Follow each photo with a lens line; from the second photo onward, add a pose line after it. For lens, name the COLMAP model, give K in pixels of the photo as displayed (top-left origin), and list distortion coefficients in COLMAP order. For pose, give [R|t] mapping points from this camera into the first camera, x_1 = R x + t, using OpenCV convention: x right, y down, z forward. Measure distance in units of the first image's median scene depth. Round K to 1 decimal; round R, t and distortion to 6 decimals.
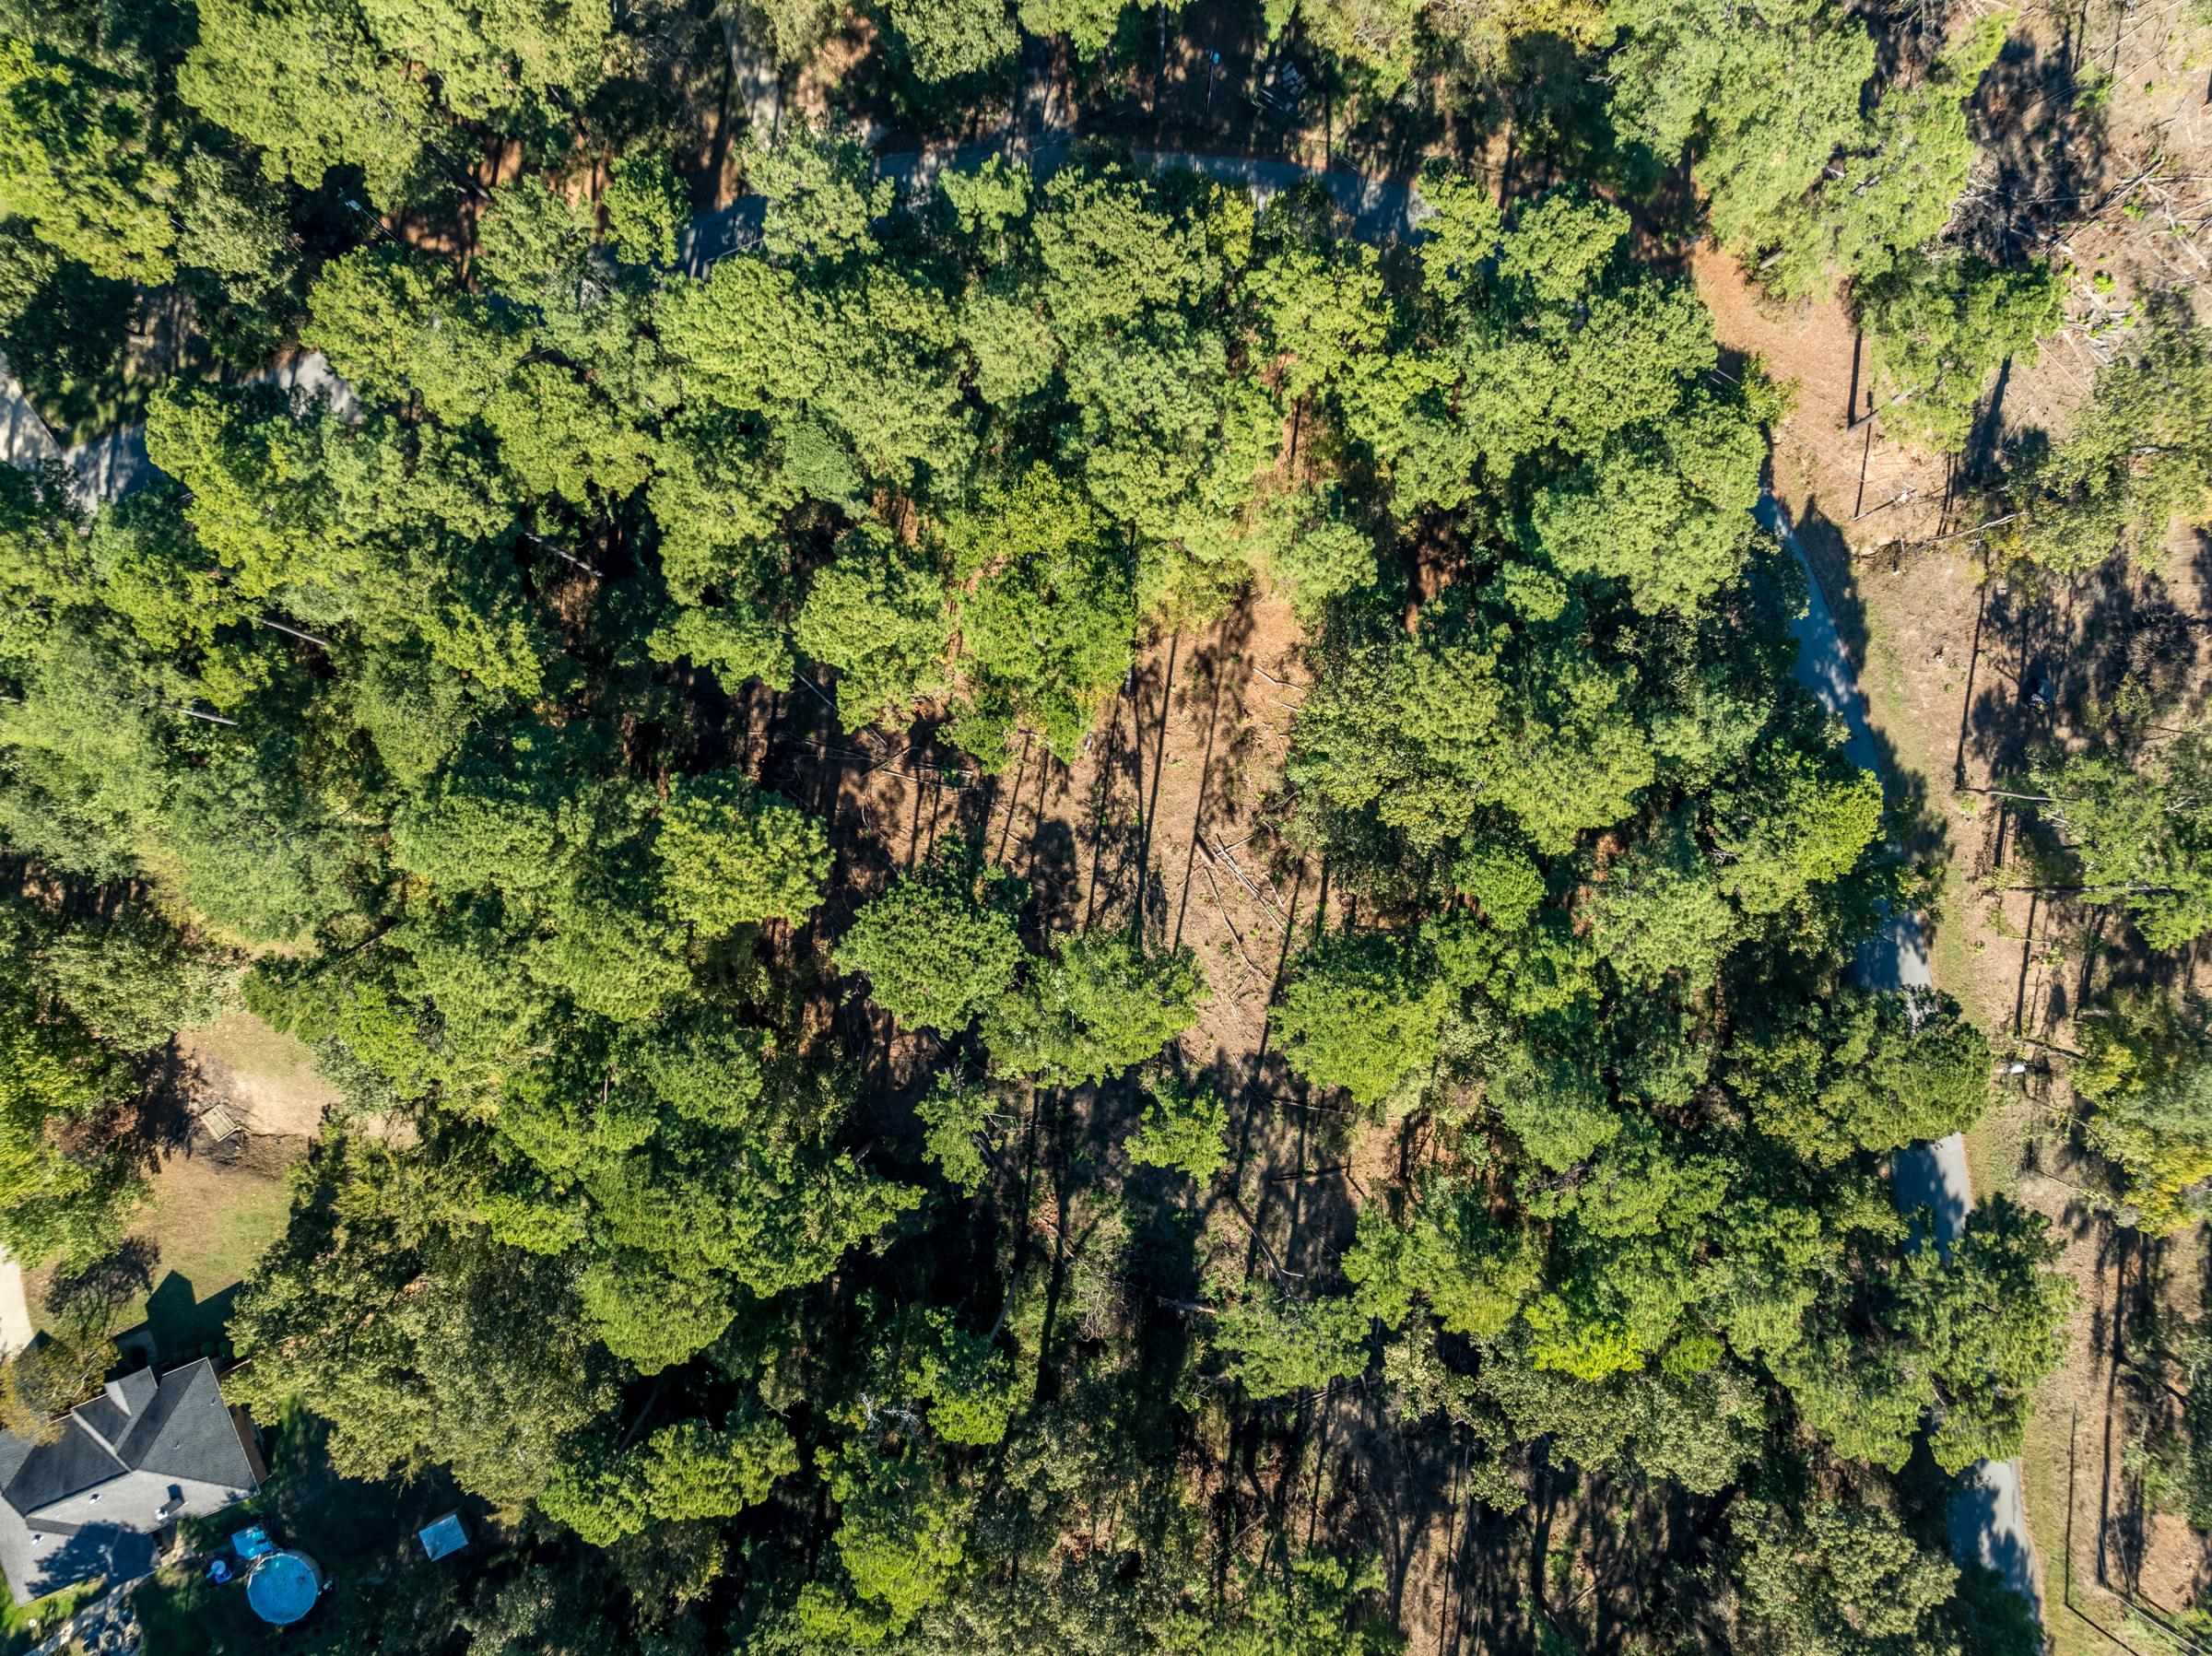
lens RADIAL K [[1543.6, 0, 1091.4], [0, 1543.6, 832.2], [0, 0, 1]] dist [-0.003639, -0.060219]
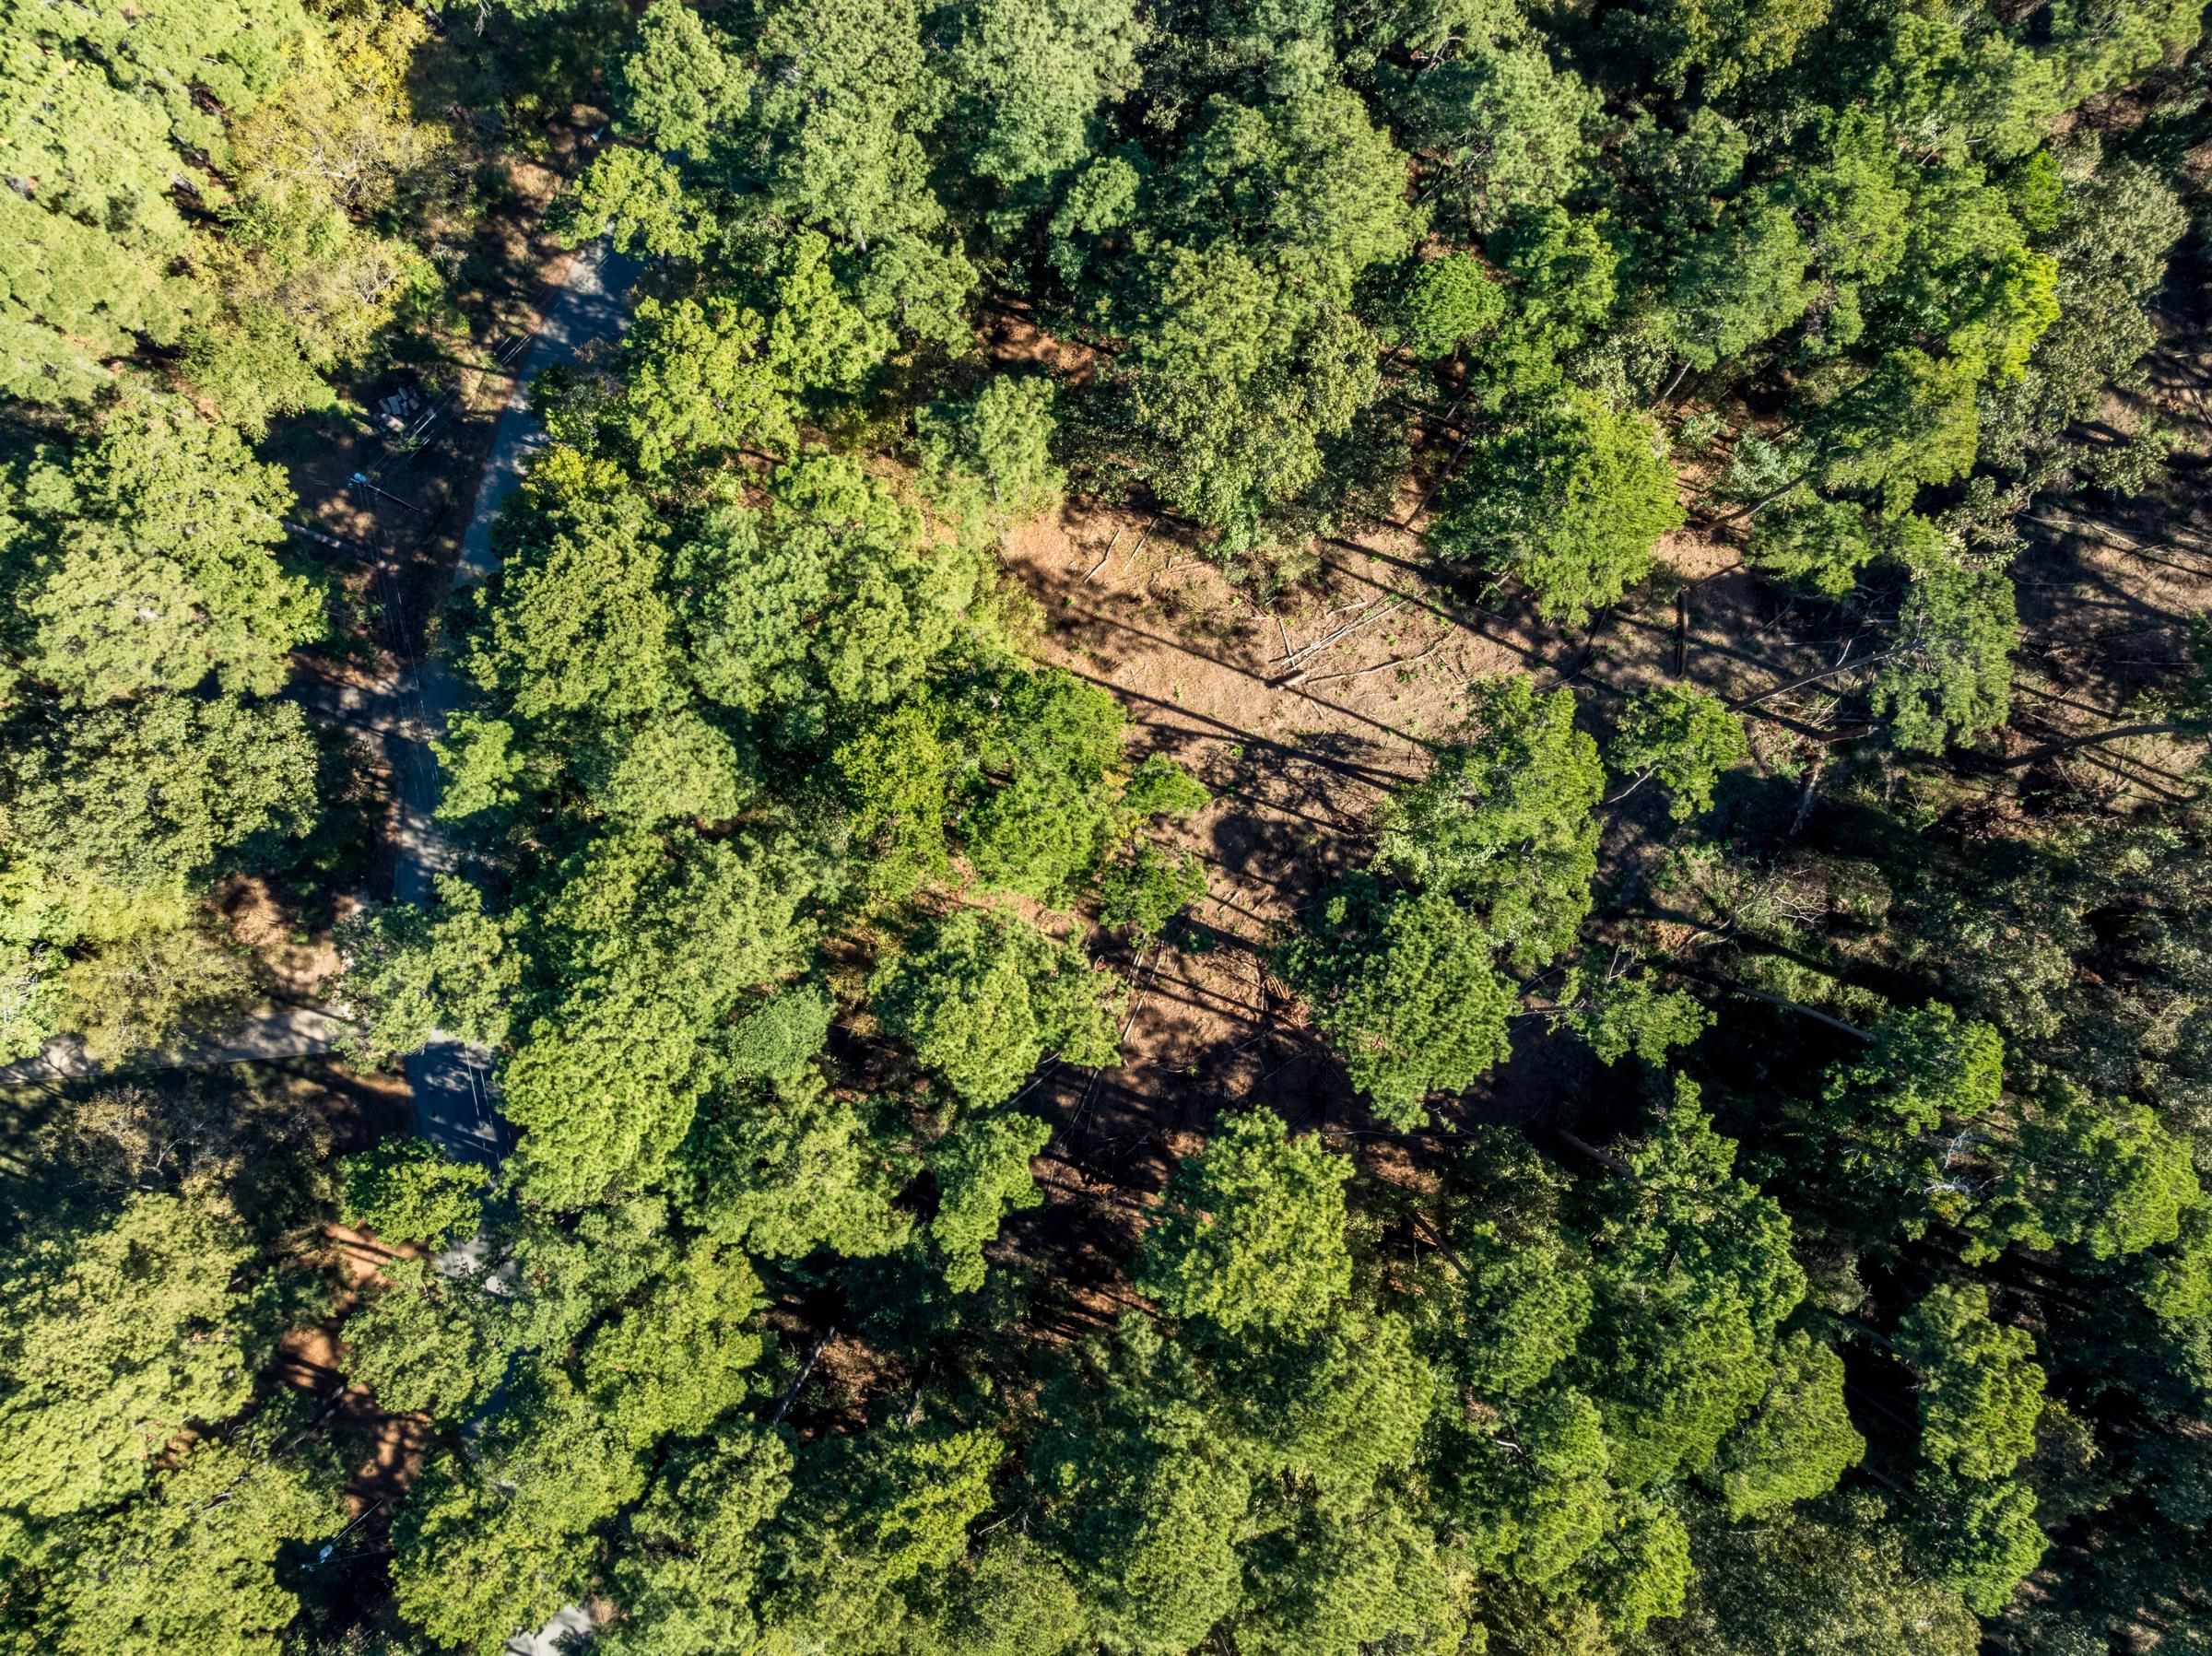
lens RADIAL K [[1559.7, 0, 1106.0], [0, 1559.7, 828.0], [0, 0, 1]] dist [-0.029308, -0.018066]
pose [[0.186677, -0.981906, 0.031825, -0.066773], [0.981975, 0.187470, 0.024064, -0.112598], [-0.029595, 0.026759, 0.999204, 0.198158]]
